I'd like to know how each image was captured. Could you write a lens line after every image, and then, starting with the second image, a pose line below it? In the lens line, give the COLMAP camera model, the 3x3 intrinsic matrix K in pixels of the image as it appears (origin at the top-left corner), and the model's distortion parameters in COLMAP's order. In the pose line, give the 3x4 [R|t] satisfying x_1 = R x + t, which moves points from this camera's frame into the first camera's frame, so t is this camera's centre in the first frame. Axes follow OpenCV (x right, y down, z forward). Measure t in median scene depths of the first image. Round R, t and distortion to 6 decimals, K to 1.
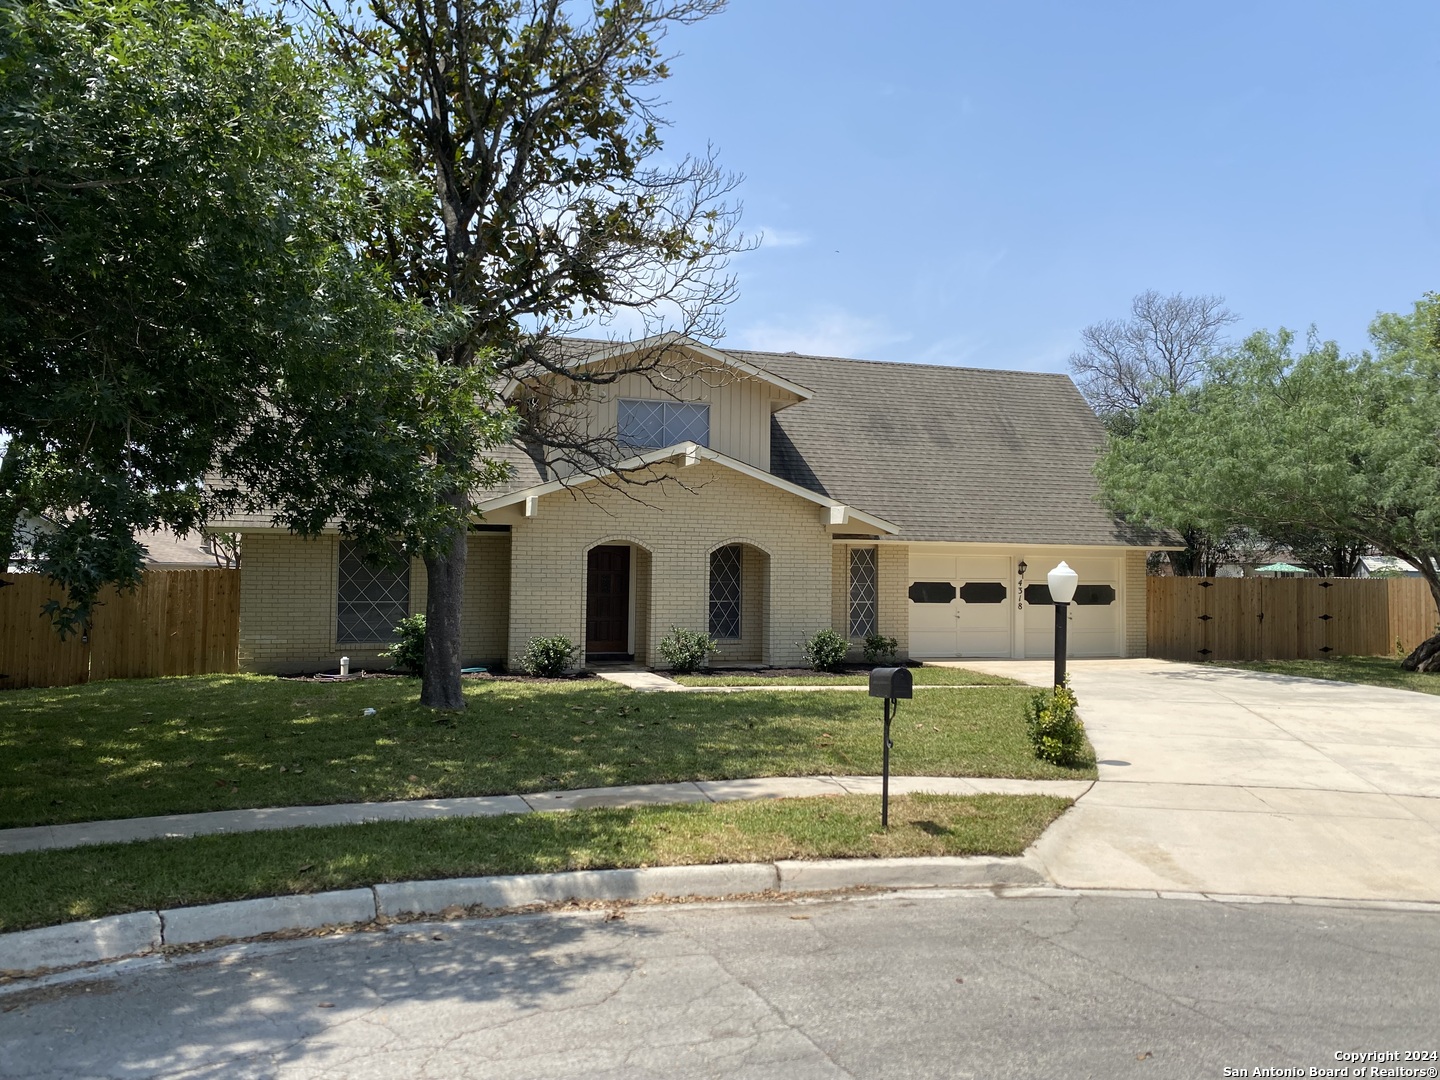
lens RADIAL K [[1123.0, 0, 737.3], [0, 1123.0, 507.1], [0, 0, 1]] dist [0.049510, -0.005125]
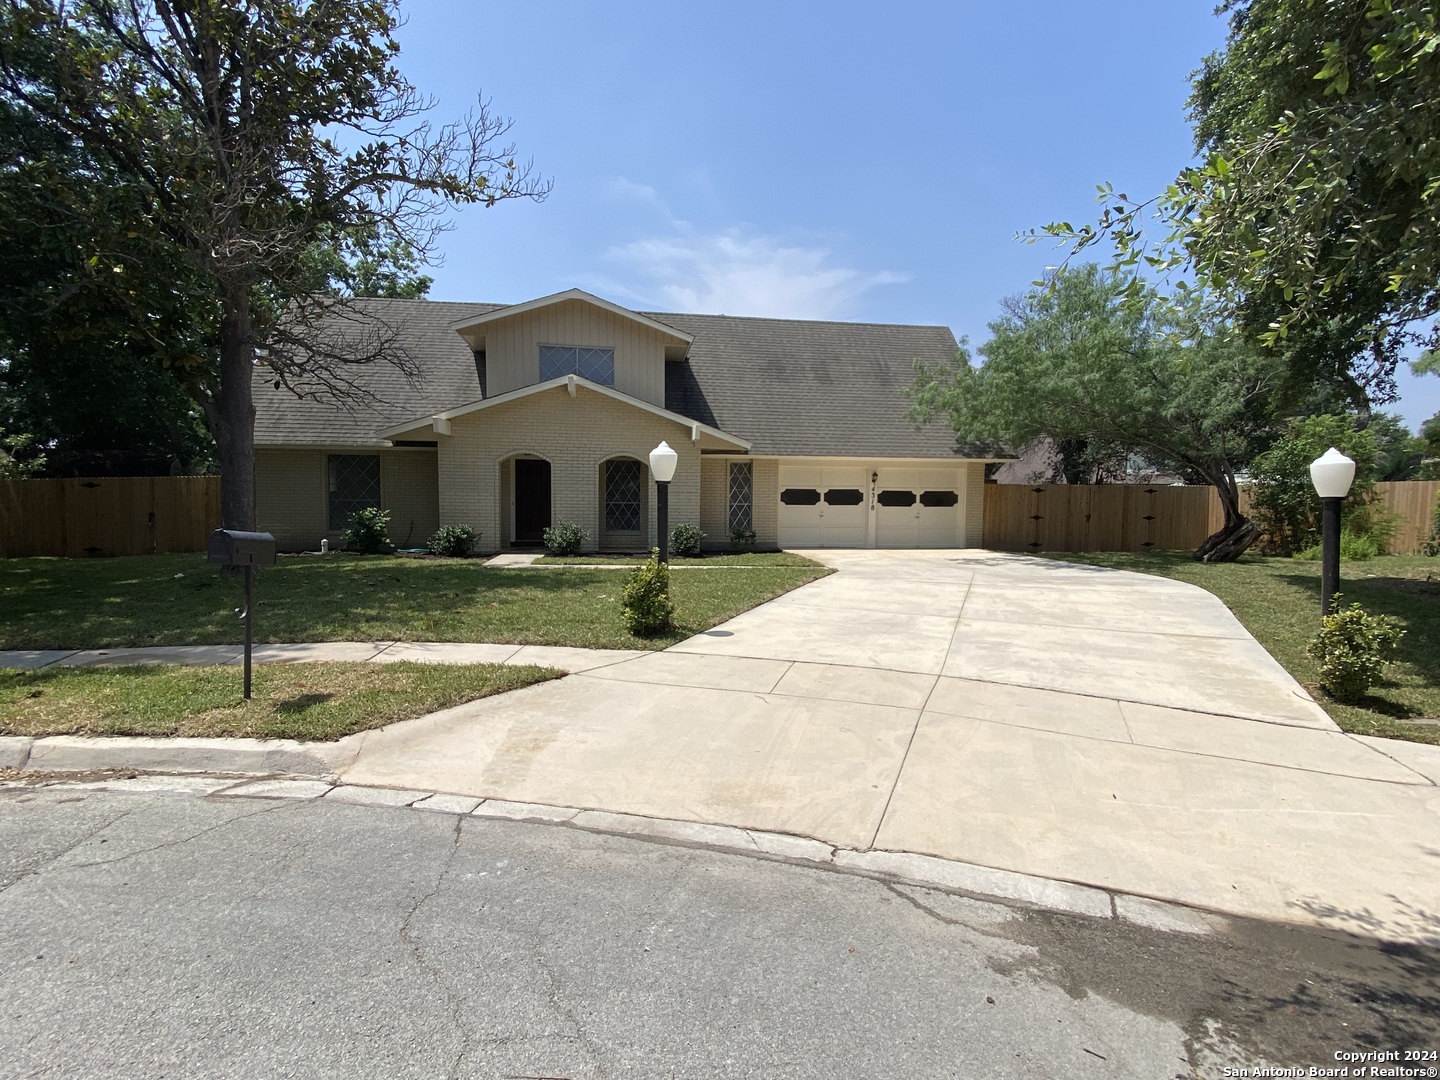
lens RADIAL K [[719.5, 0, 716.9], [0, 719.5, 539.3], [0, 0, 1]] dist [0.022657, -0.002680]
pose [[0.985055, 0.008267, -0.172042, 0.226555], [0.011013, 0.993781, 0.110810, 0.032954], [0.171888, -0.111049, 0.978837, 0.181982]]
